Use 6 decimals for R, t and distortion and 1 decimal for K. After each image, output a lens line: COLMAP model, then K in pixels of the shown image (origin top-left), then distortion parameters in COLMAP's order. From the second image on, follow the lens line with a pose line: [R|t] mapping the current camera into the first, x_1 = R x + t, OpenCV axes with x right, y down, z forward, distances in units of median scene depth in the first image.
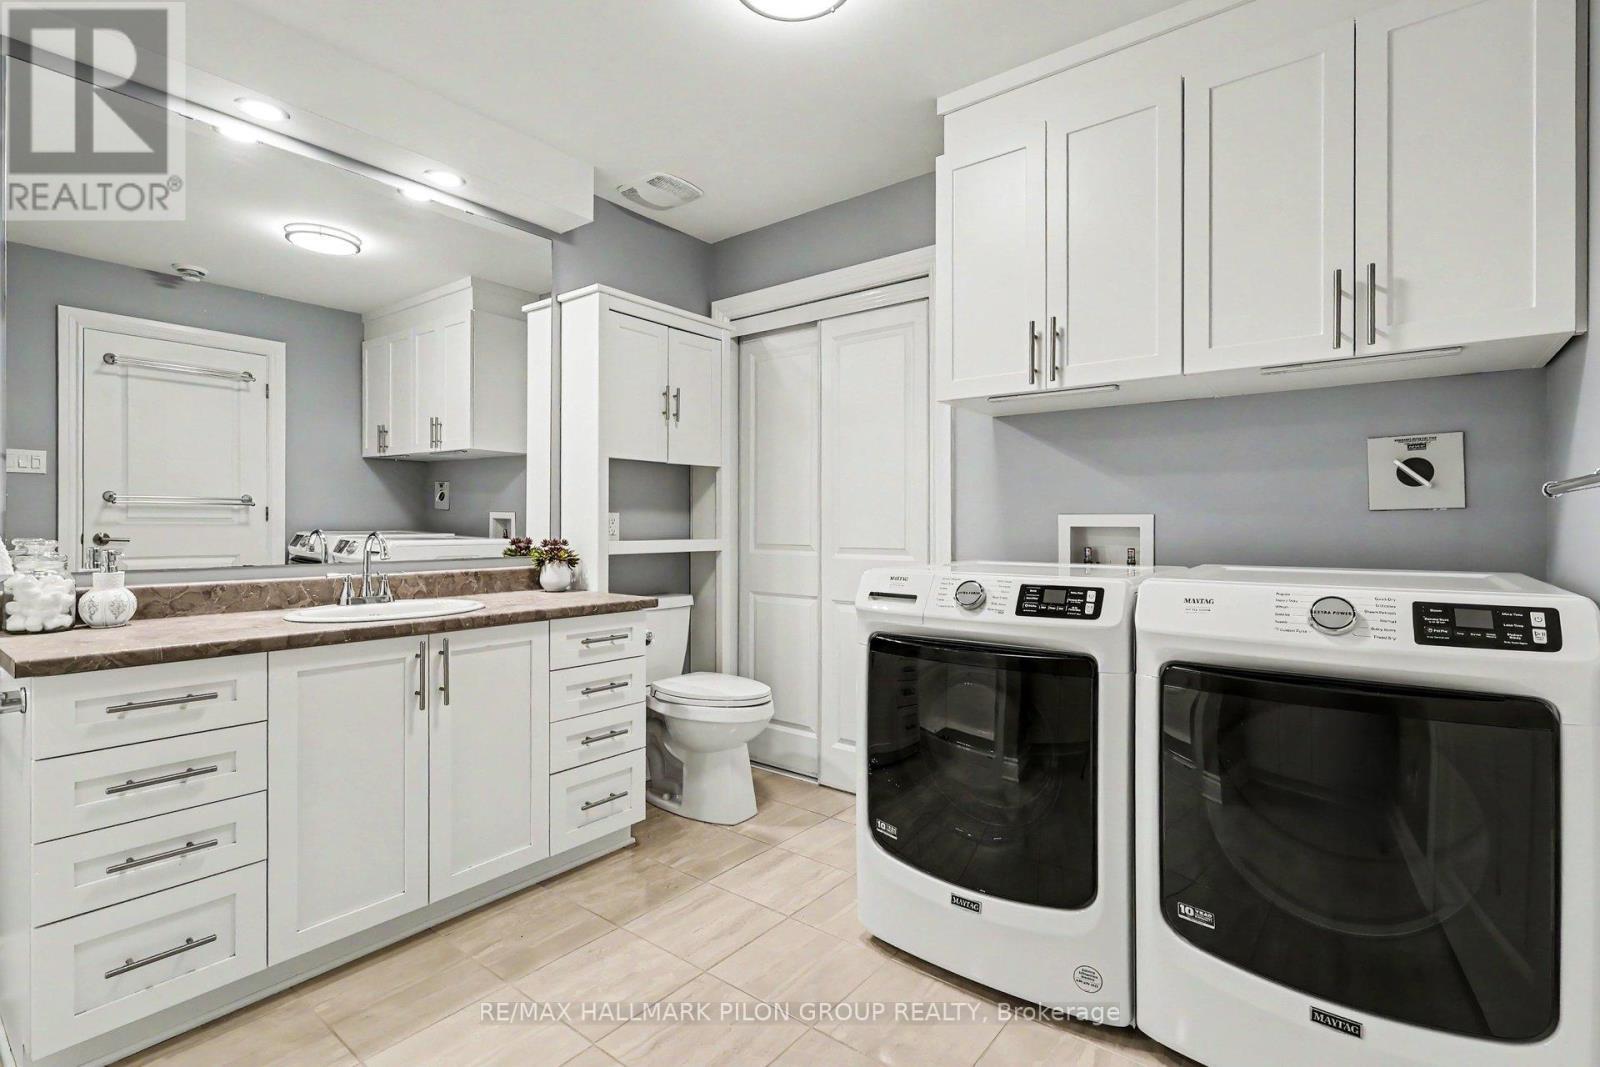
lens RADIAL K [[744.7, 0, 806.4], [0, 744.7, 525.7], [0, 0, 1]] dist [0.002923, 0.000143]
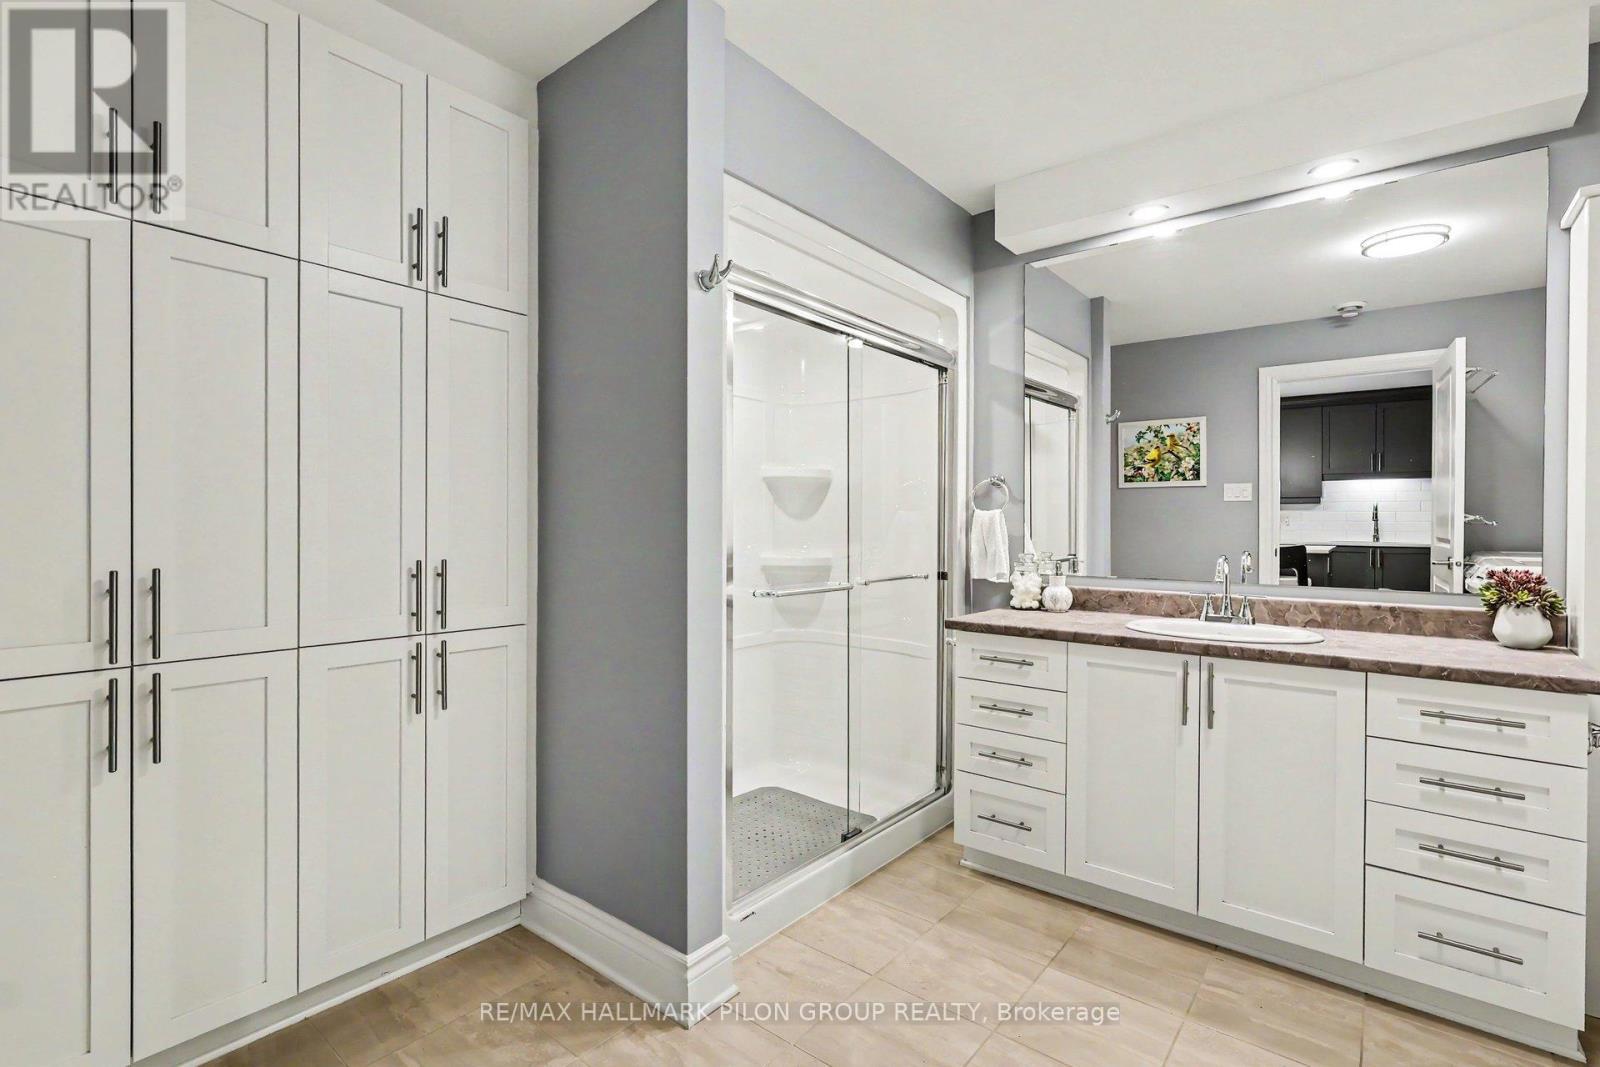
lens RADIAL K [[749.4, 0, 800.0], [0, 749.4, 533.5], [0, 0, 1]] dist [0.000859, 0.000166]
pose [[-0.015591, 0.005702, -0.999862, 0.528768], [-0.010230, 0.999930, 0.005862, -0.024511], [0.999826, 0.010320, -0.015532, 0.441619]]
